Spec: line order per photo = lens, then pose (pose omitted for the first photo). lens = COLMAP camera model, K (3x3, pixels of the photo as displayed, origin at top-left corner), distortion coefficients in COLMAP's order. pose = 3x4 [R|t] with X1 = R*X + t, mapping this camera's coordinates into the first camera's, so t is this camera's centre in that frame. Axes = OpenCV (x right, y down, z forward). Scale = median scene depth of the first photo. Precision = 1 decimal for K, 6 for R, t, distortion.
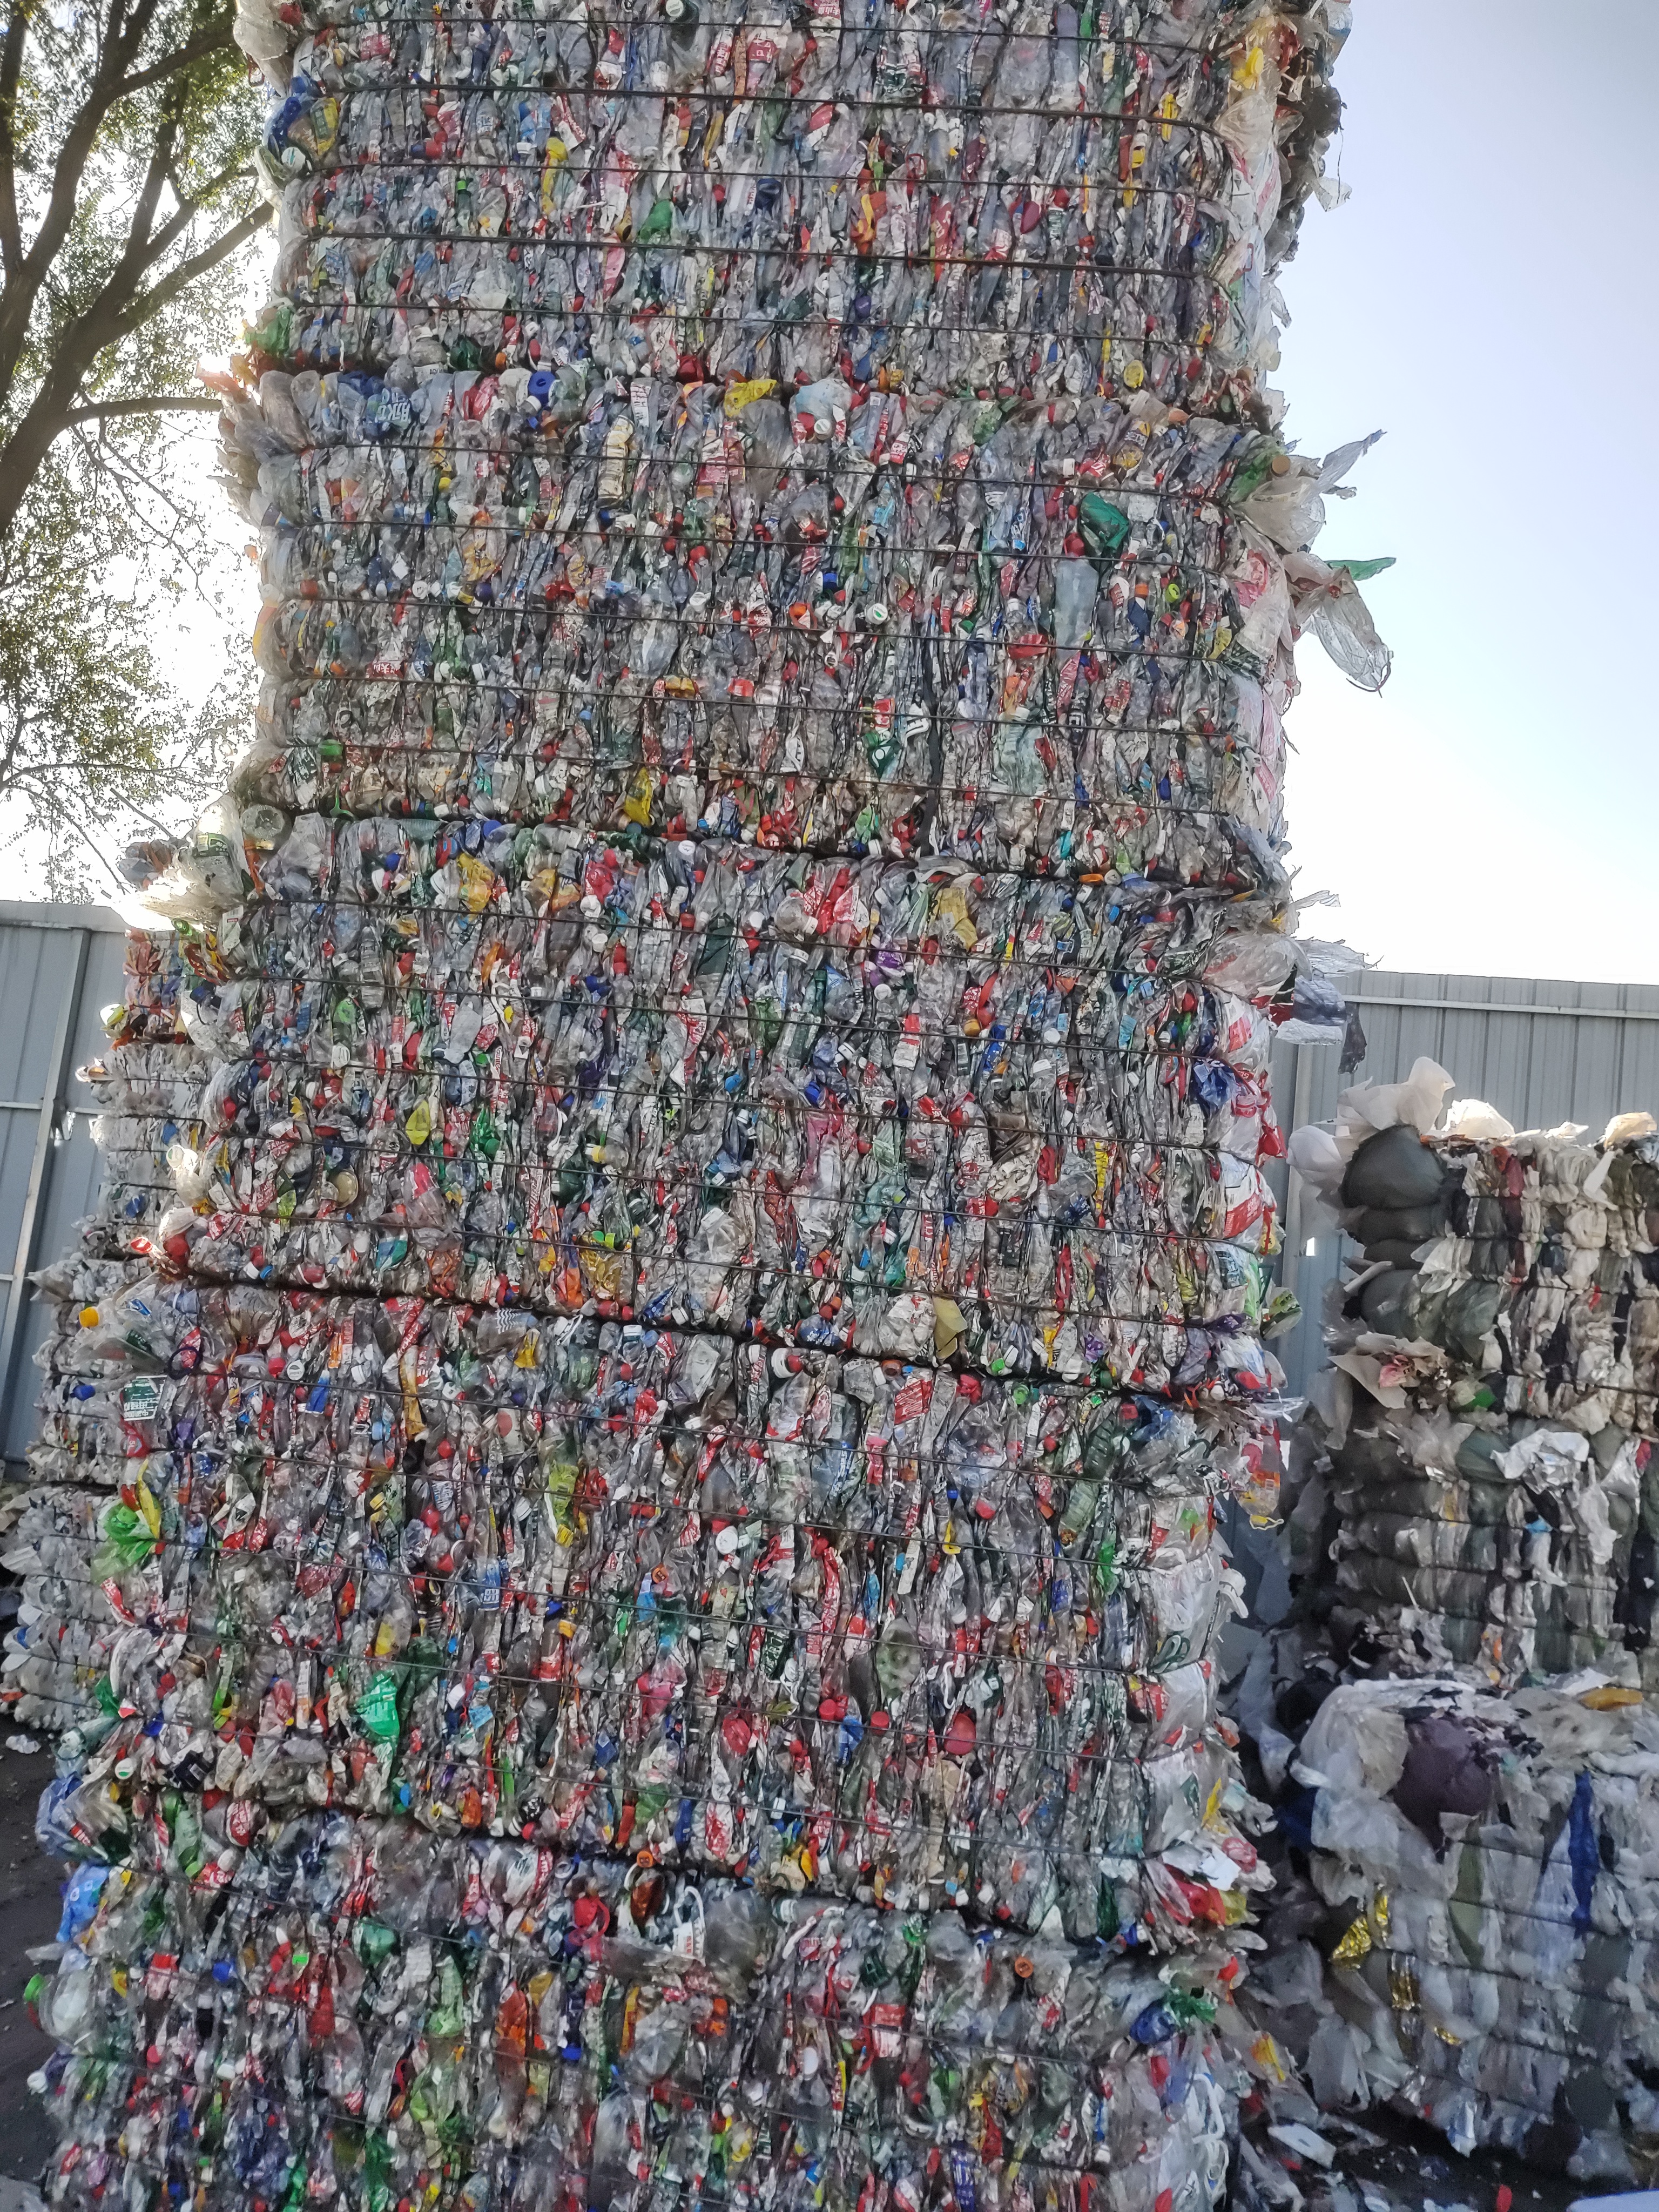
lens RADIAL K [[1699.2, 0, 832.6], [0, 1699.2, 1099.4], [0, 0, 1]] dist [0.068492, -0.084731]
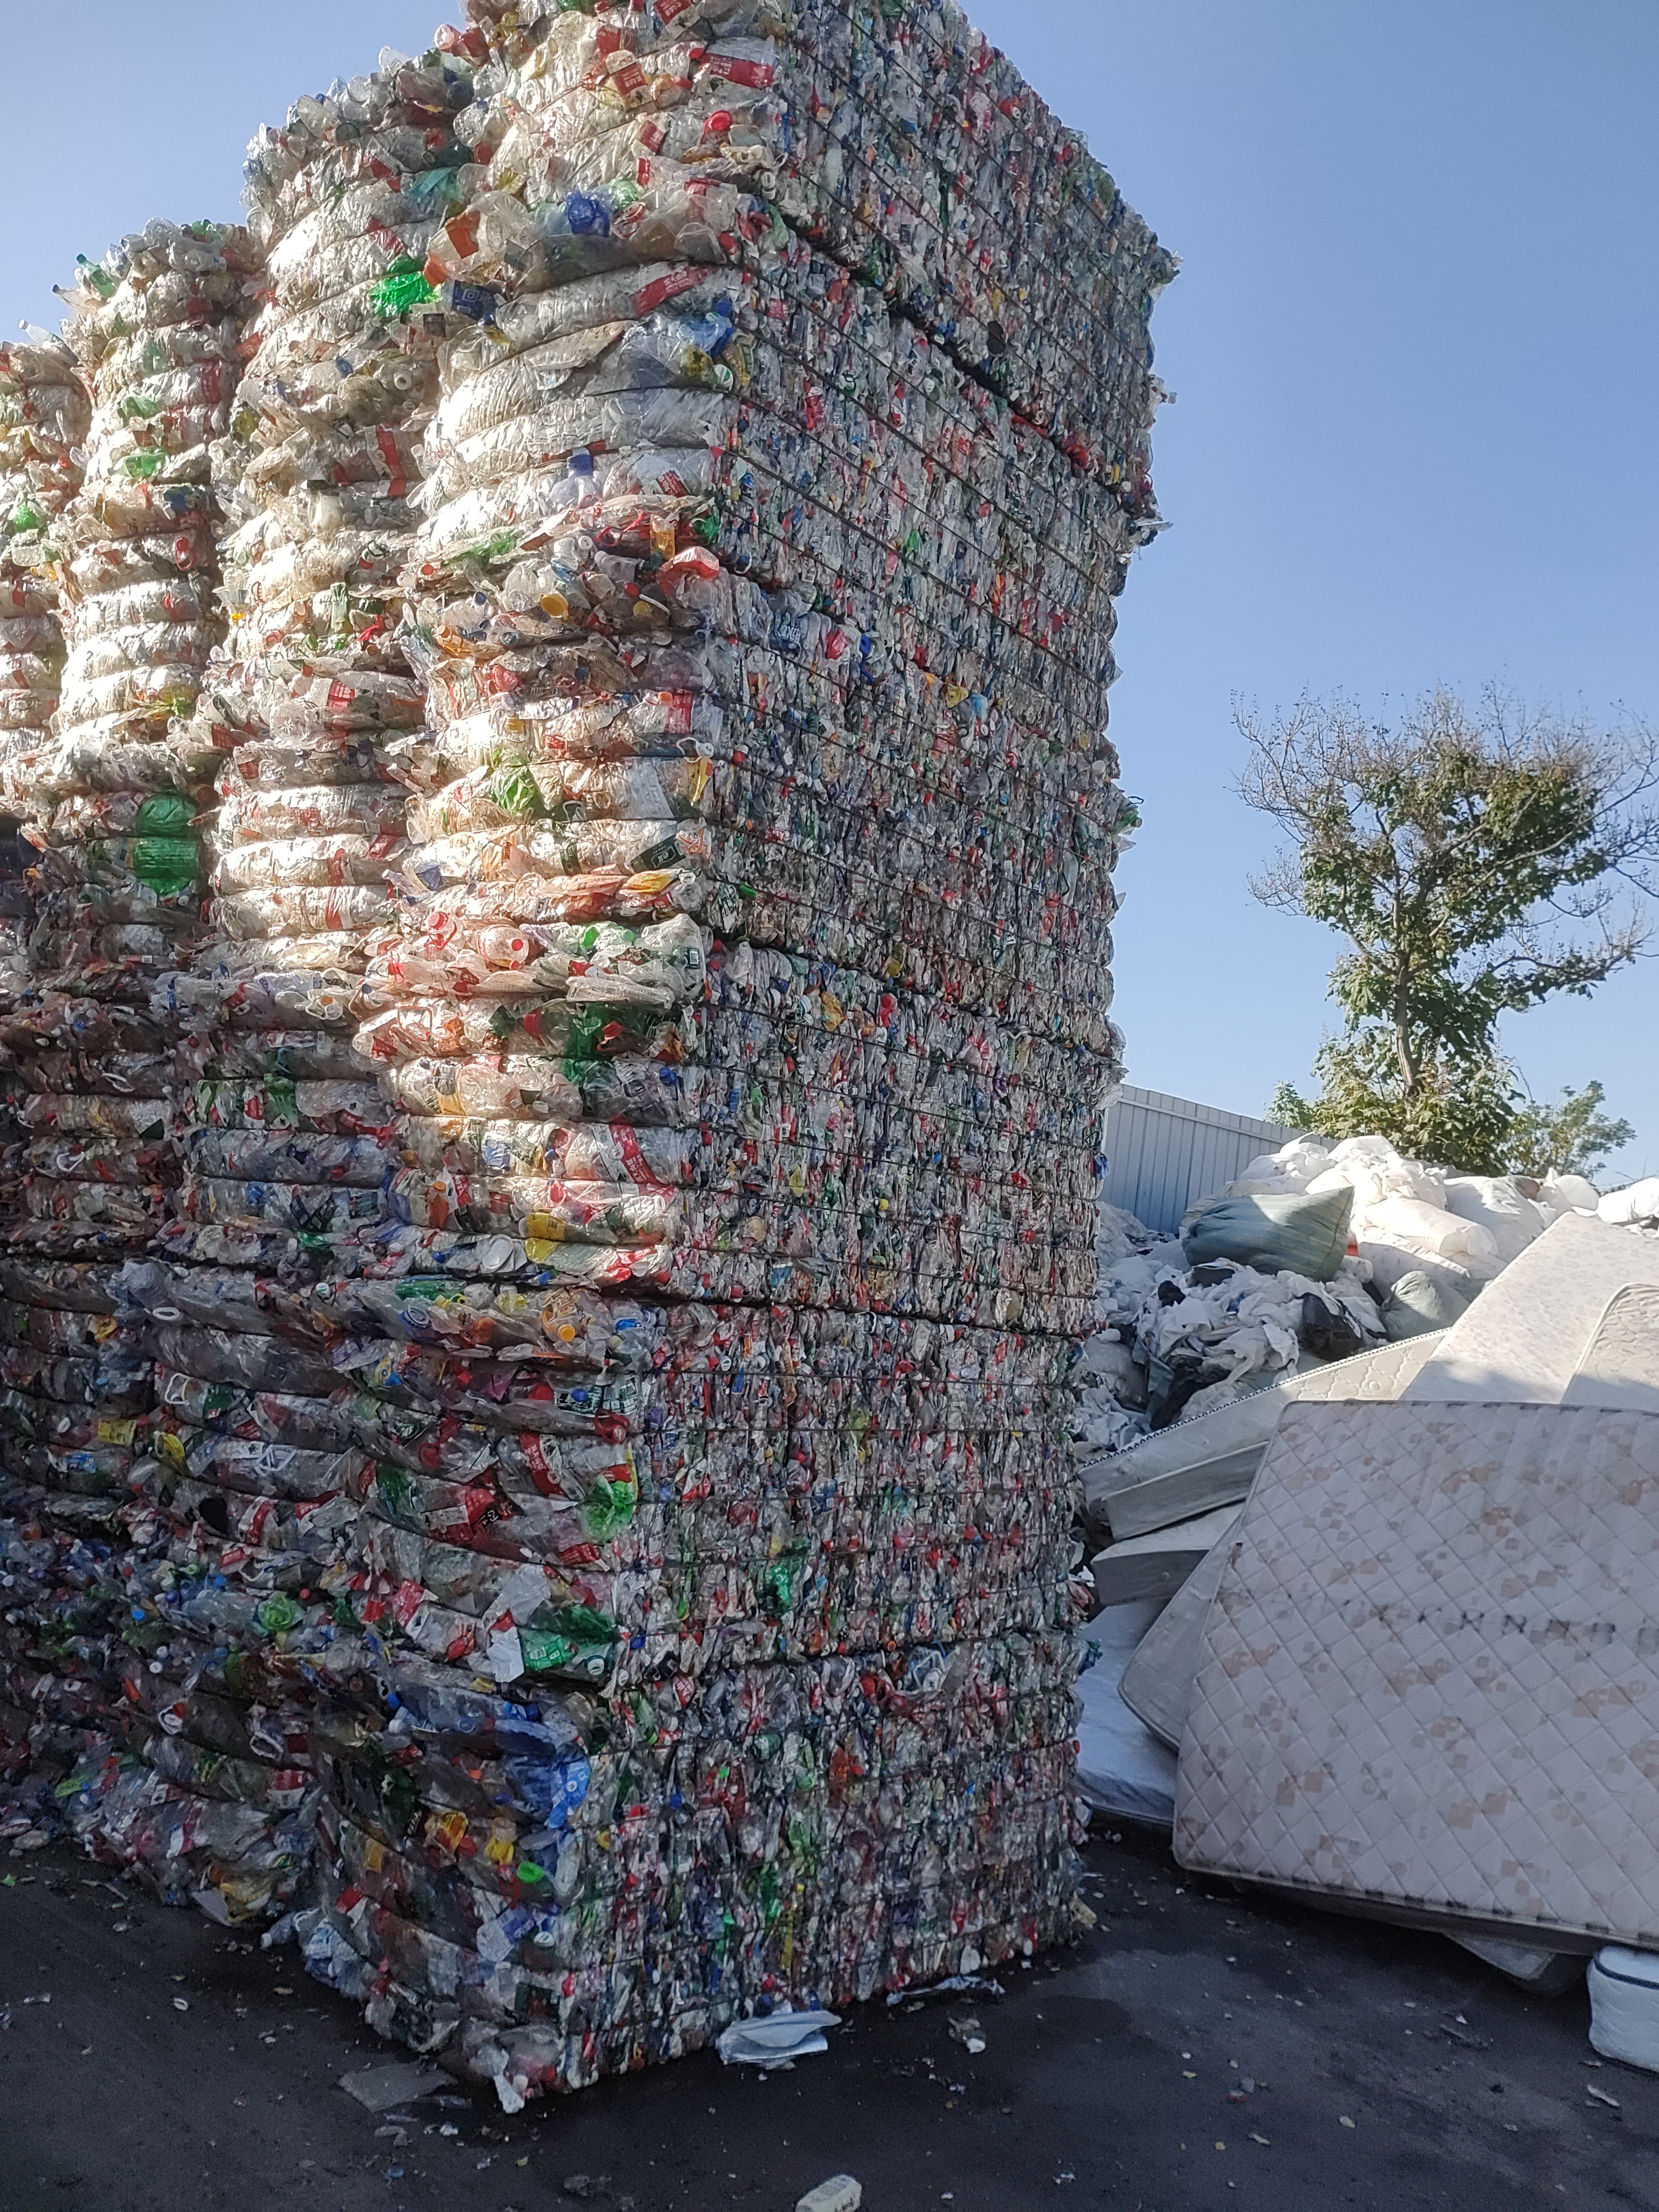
lens RADIAL K [[1699.2, 0, 828.1], [0, 1699.2, 1108.9], [0, 0, 1]] dist [0.068492, -0.084731]
pose [[0.567393, 0.030106, 0.822897, -1.382687], [-0.136289, 0.988982, 0.057790, -0.129487], [-0.812090, -0.144941, 0.565244, 0.204981]]
